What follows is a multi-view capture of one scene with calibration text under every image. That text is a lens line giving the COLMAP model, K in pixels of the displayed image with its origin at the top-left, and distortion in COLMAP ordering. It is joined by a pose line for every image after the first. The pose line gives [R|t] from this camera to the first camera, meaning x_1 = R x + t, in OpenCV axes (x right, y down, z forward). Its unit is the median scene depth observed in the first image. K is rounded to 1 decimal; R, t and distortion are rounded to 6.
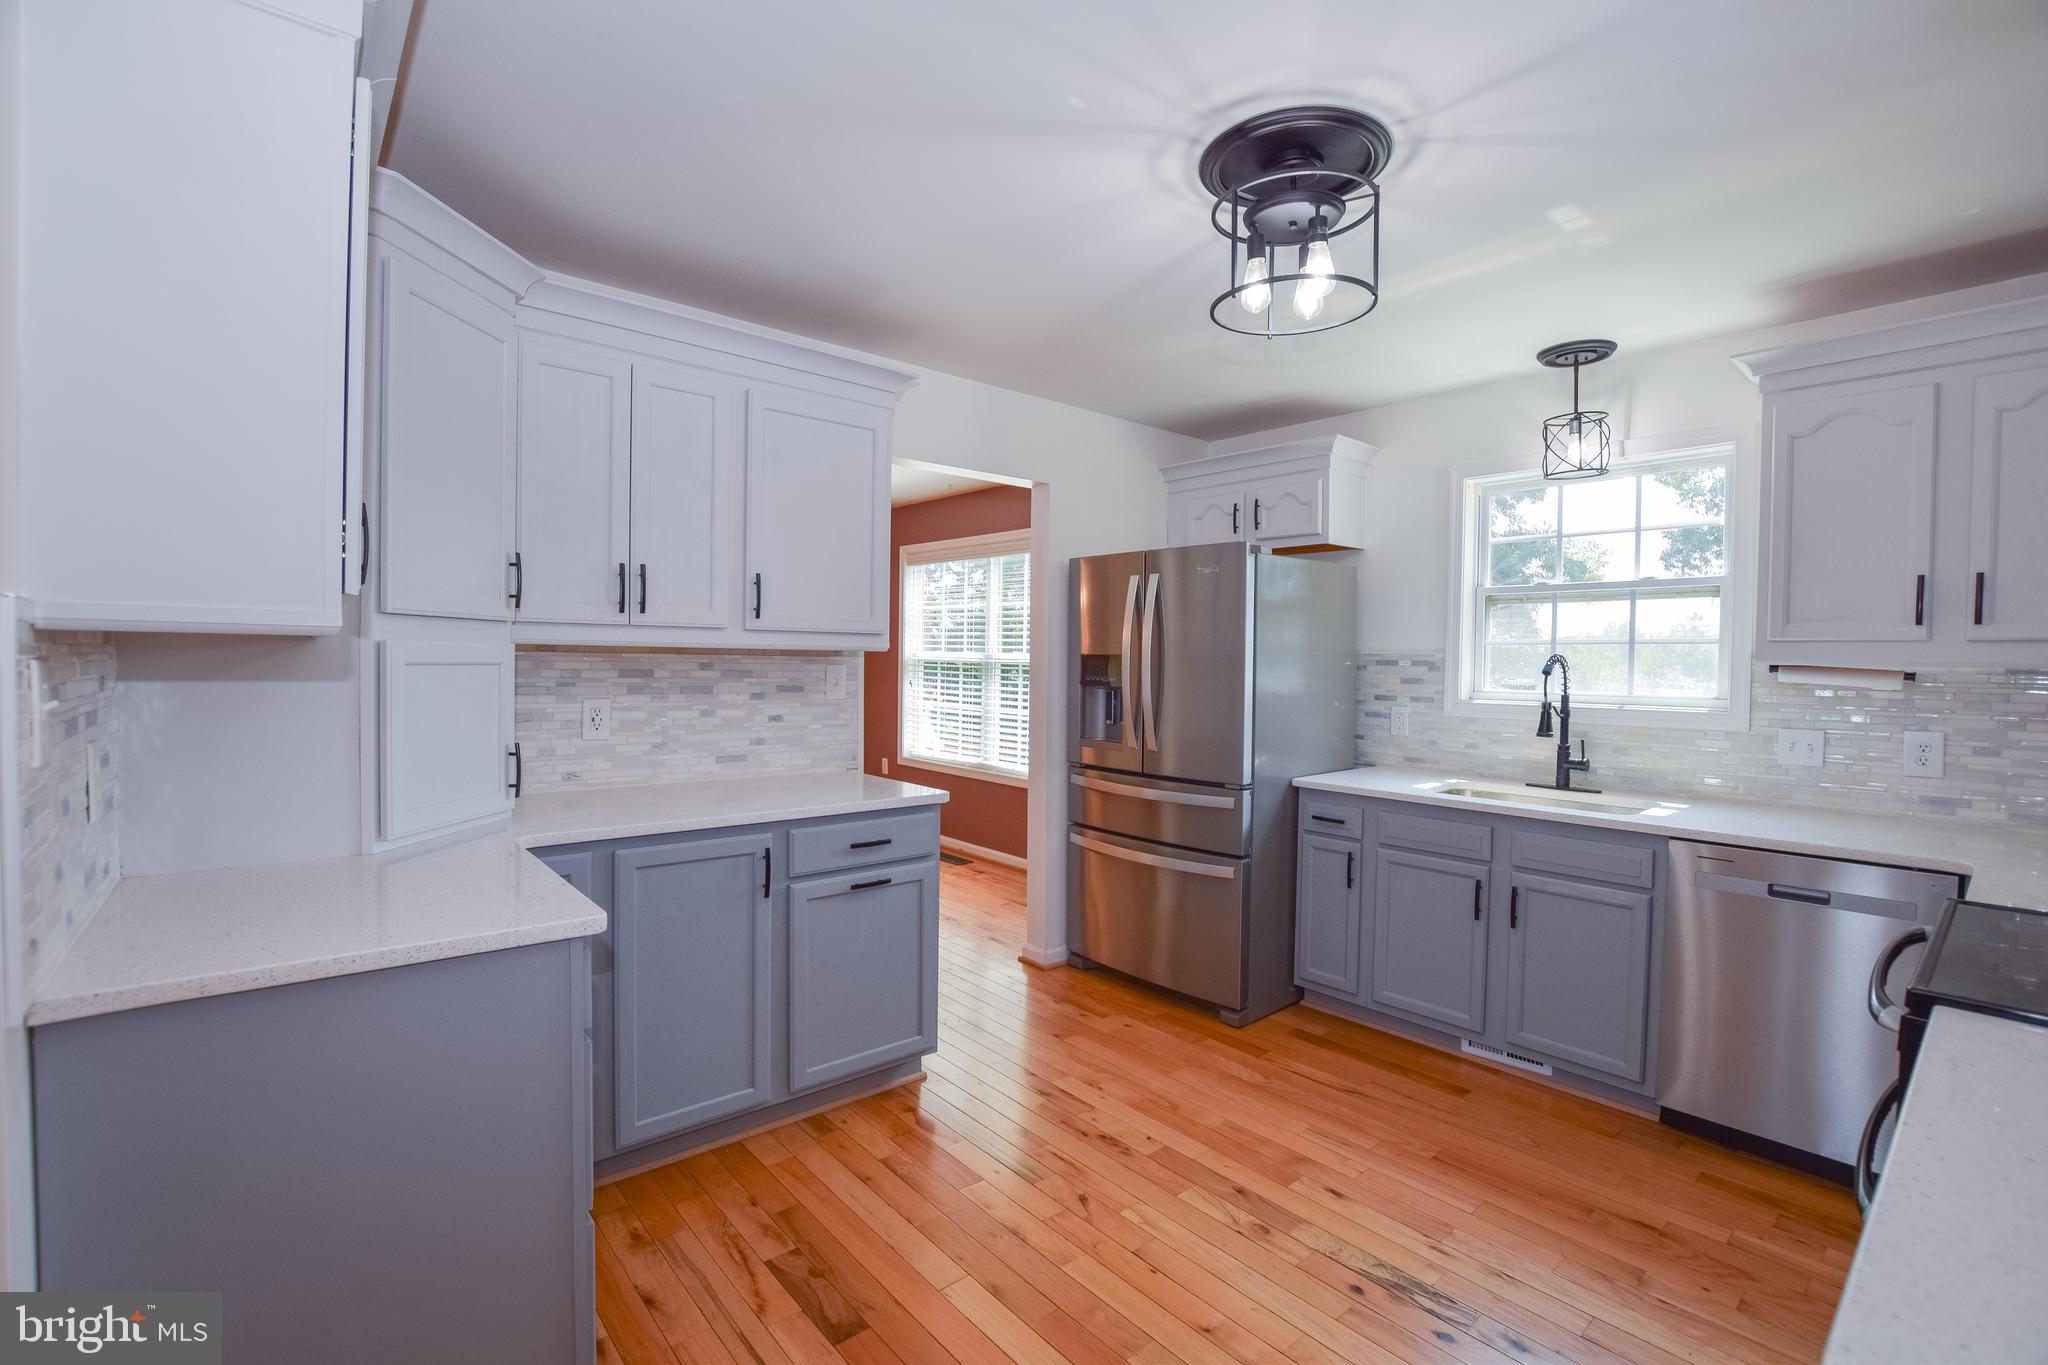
lens RADIAL K [[908.3, 0, 1039.5], [0, 908.3, 685.8], [0, 0, 1]] dist [-0.040686, 0.005678]
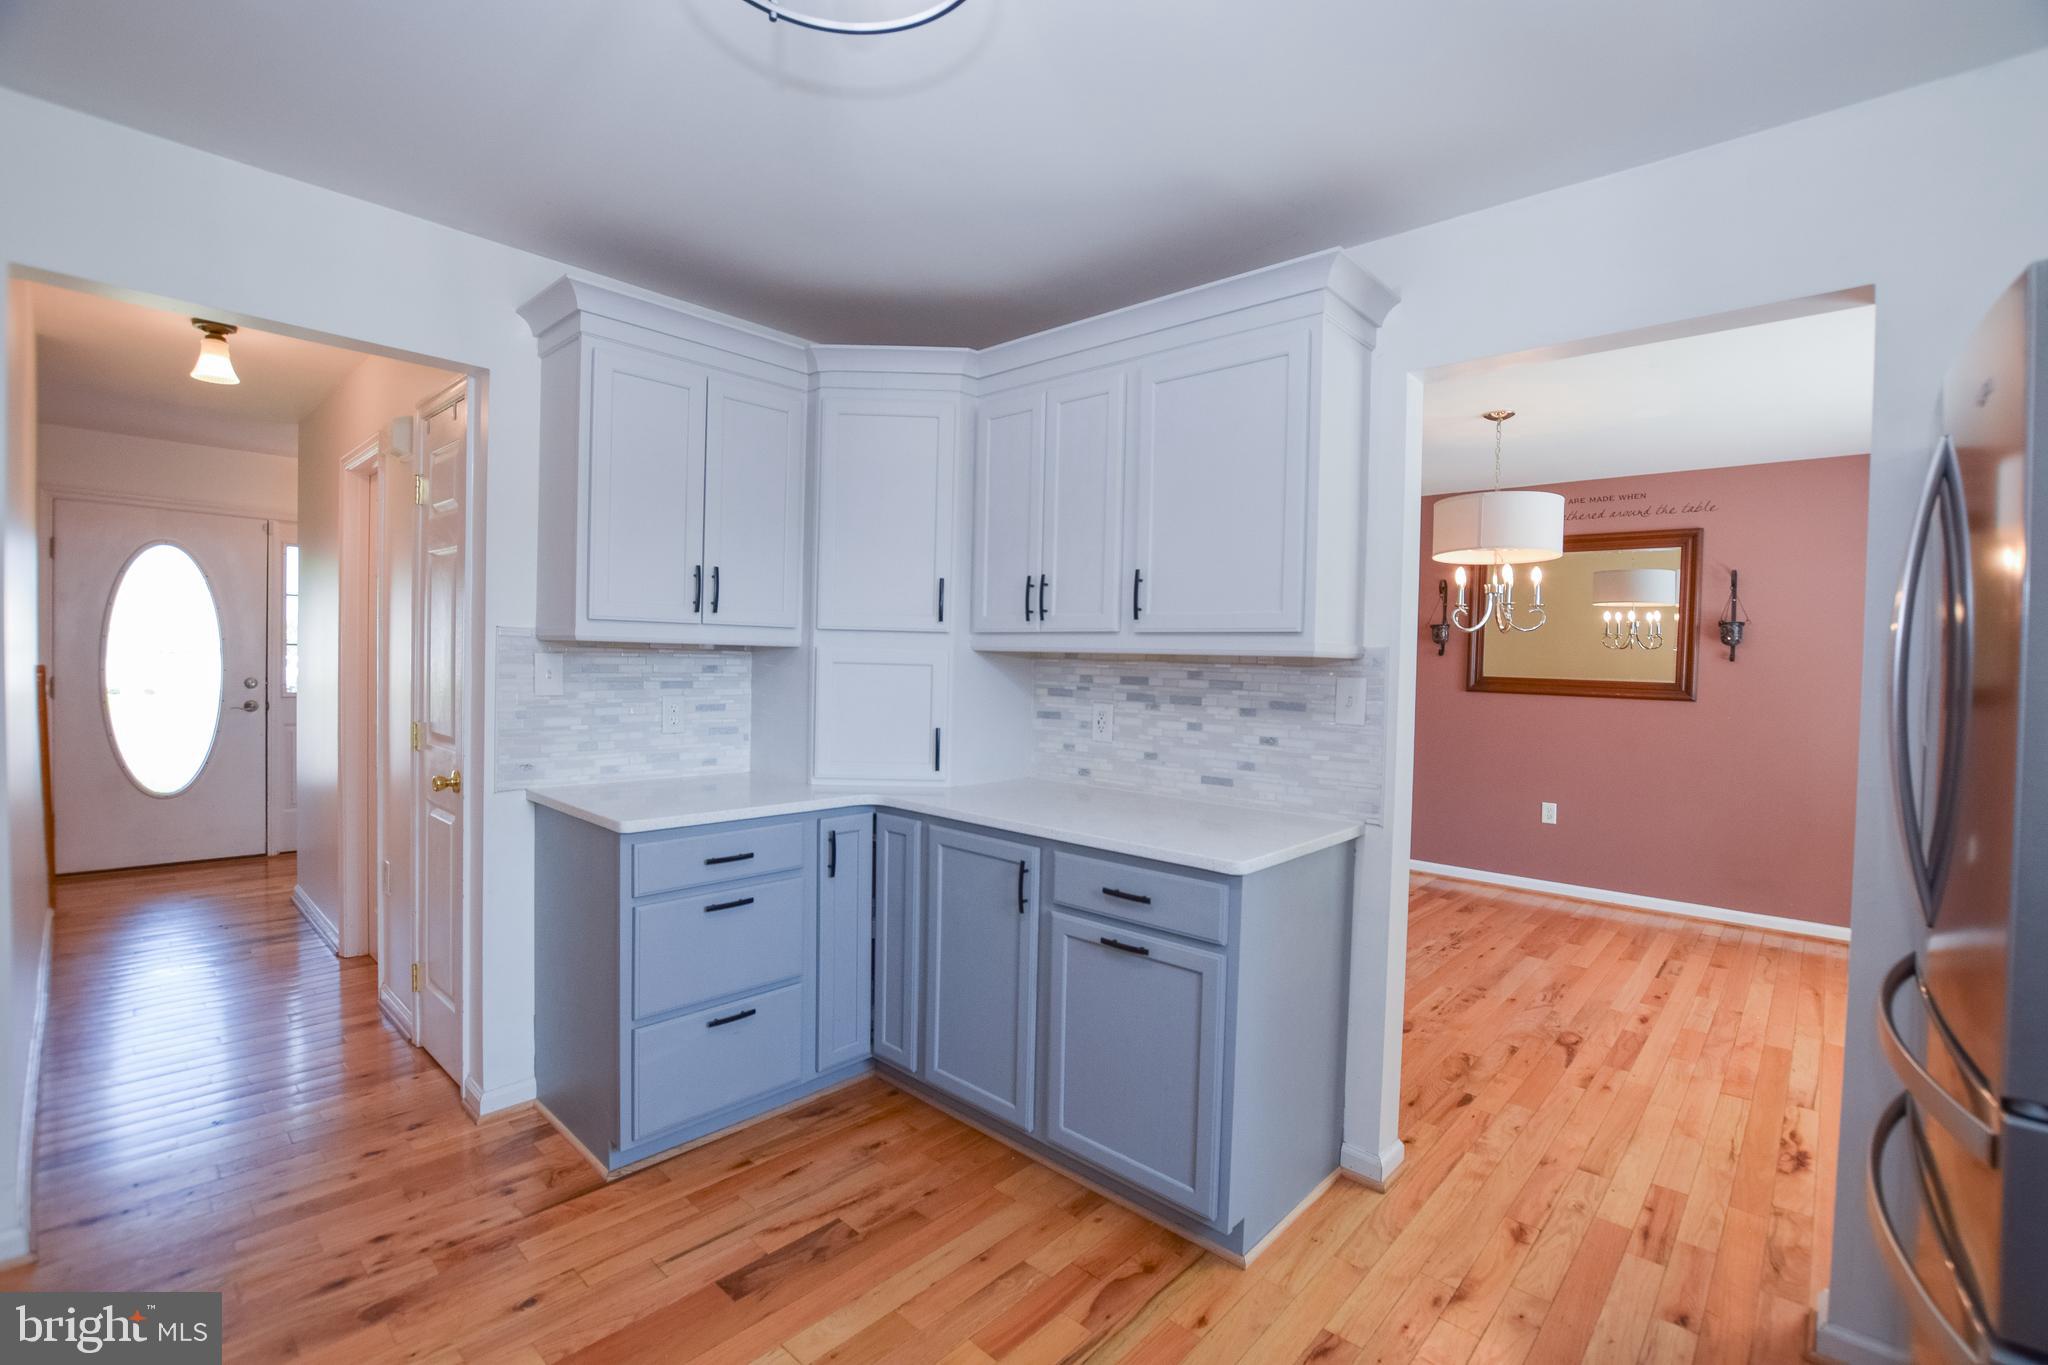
lens RADIAL K [[908.3, 0, 1025.5], [0, 908.3, 688.2], [0, 0, 1]] dist [-0.040686, 0.005678]
pose [[0.105232, 0.018543, -0.994275, 0.553572], [-0.051392, 0.998592, 0.013185, -0.012544], [0.993119, 0.049710, 0.106037, 0.769047]]
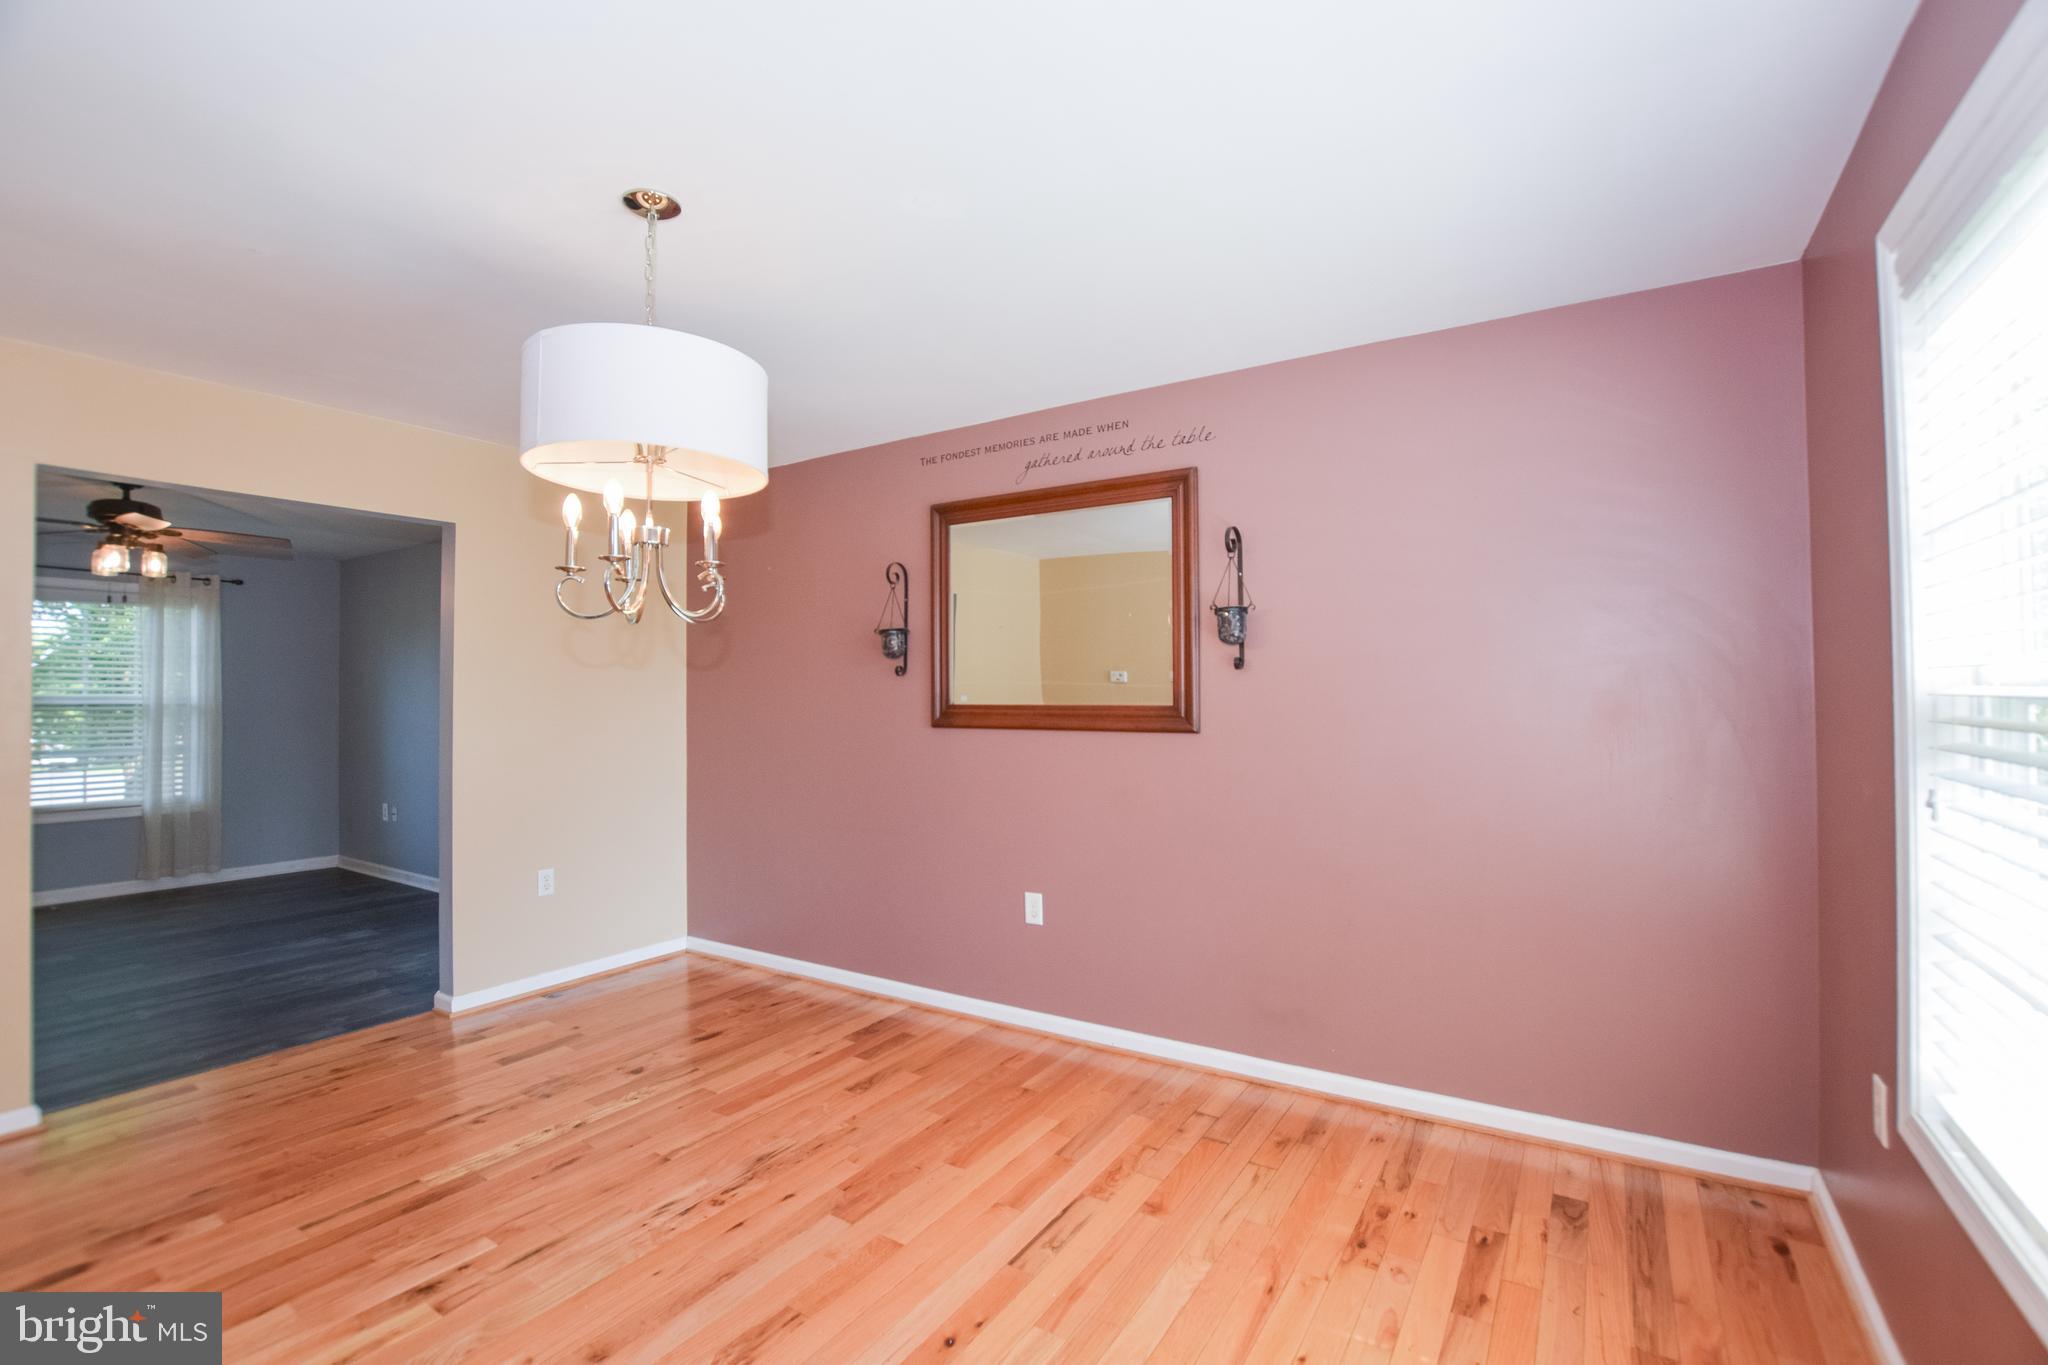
lens RADIAL K [[908.3, 0, 1041.6], [0, 908.3, 682.9], [0, 0, 1]] dist [-0.040686, 0.005678]
pose [[0.284459, -0.031013, -0.958187, 0.009233], [-0.018033, 0.999127, -0.037692, -0.047438], [0.958519, 0.028000, 0.283651, 1.736320]]
